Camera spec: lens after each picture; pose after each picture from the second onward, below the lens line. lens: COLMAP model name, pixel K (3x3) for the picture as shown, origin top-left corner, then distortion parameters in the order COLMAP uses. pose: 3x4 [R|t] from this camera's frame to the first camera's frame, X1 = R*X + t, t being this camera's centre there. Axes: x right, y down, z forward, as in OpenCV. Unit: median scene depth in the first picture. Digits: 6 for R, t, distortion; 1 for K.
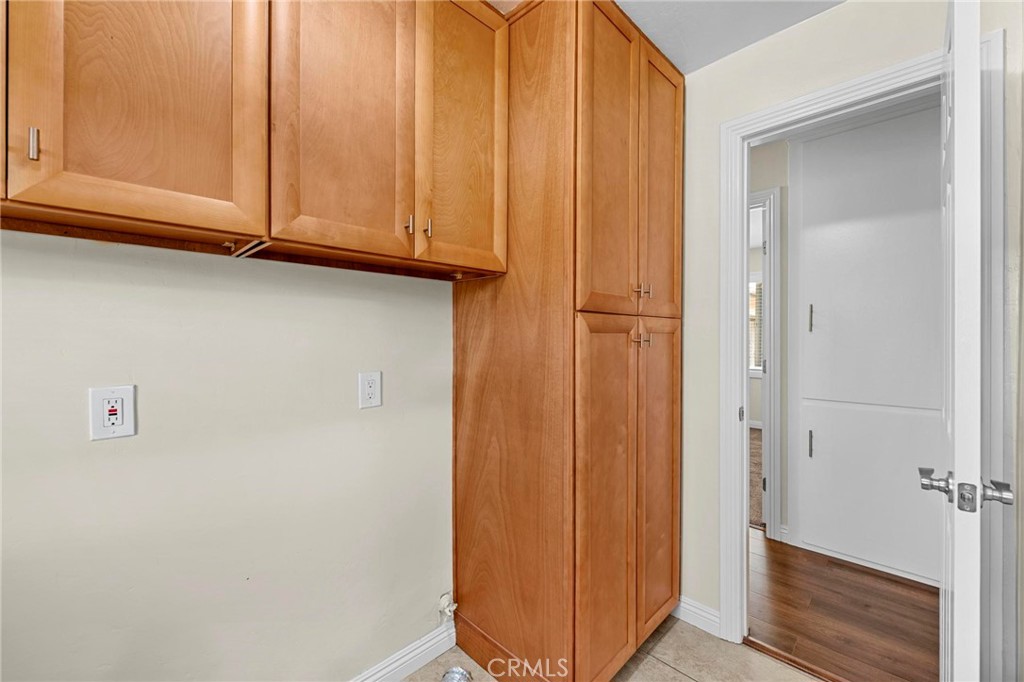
lens RADIAL K [[407.9, 0, 512.0], [0, 407.9, 331.9], [0, 0, 1]] dist [0.007167, -0.006060]
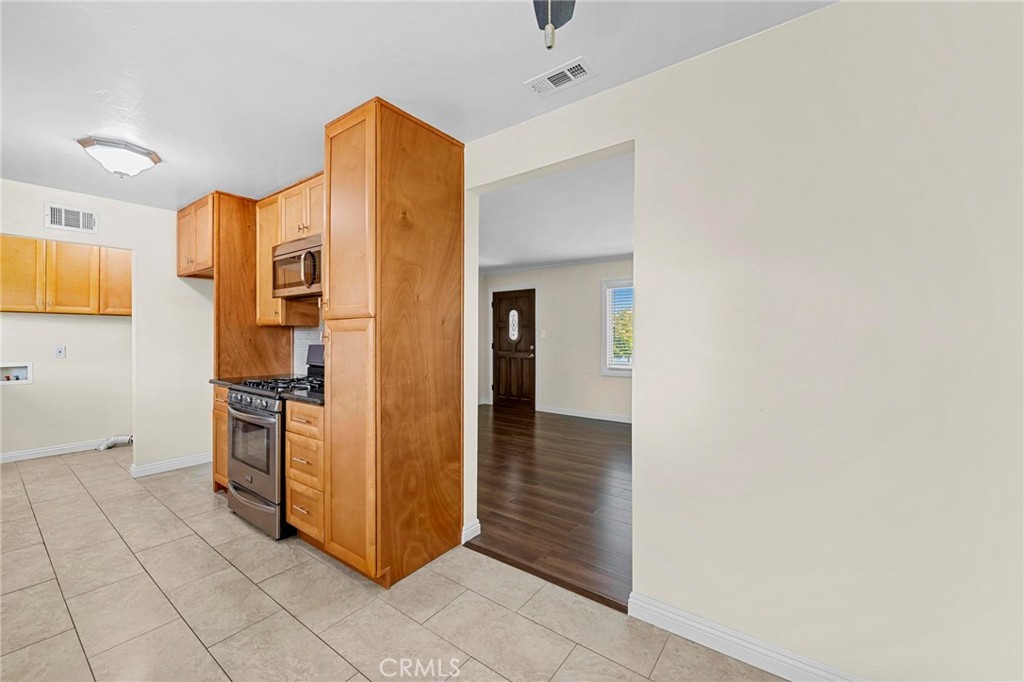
lens RADIAL K [[412.3, 0, 509.2], [0, 412.3, 336.7], [0, 0, 1]] dist [0.002455, 0.000190]
pose [[0.988319, 0.000275, 0.152401, 3.213491], [-0.001199, 0.999981, 0.005969, -0.000074], [-0.152396, -0.006082, 0.988301, -4.253419]]
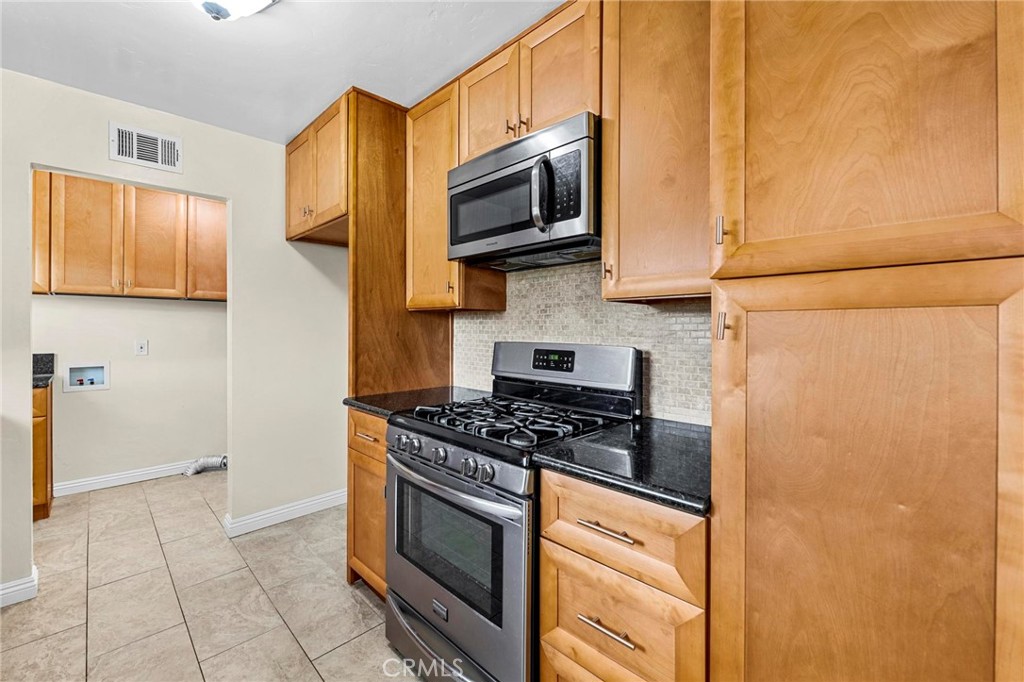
lens RADIAL K [[424.0, 0, 512.1], [0, 424.0, 328.9], [0, 0, 1]] dist [-0.000541, -0.000286]
pose [[0.999856, 0.002060, 0.016843, 2.105660], [-0.002148, 0.999984, 0.005168, 0.015873], [-0.016832, -0.005203, 0.999845, -2.653371]]
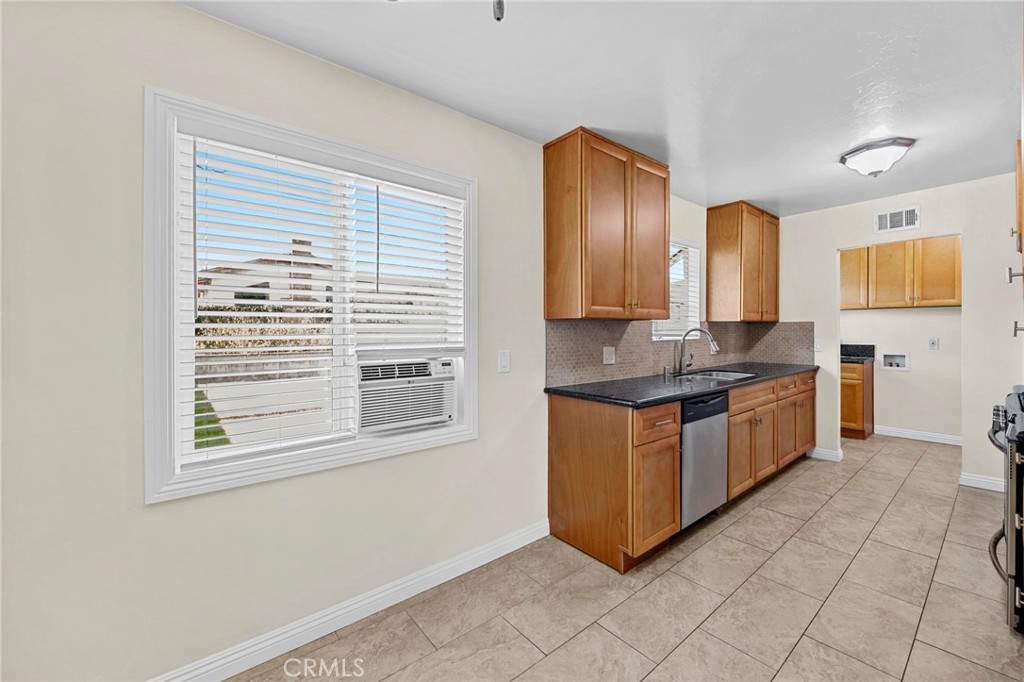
lens RADIAL K [[407.9, 0, 512.0], [0, 407.9, 331.9], [0, 0, 1]] dist [0.007167, -0.006060]
pose [[-0.080169, 0.003849, -0.996774, 4.077308], [0.011793, 0.999926, 0.002912, -0.004076], [0.996712, -0.011521, -0.080209, -3.447332]]
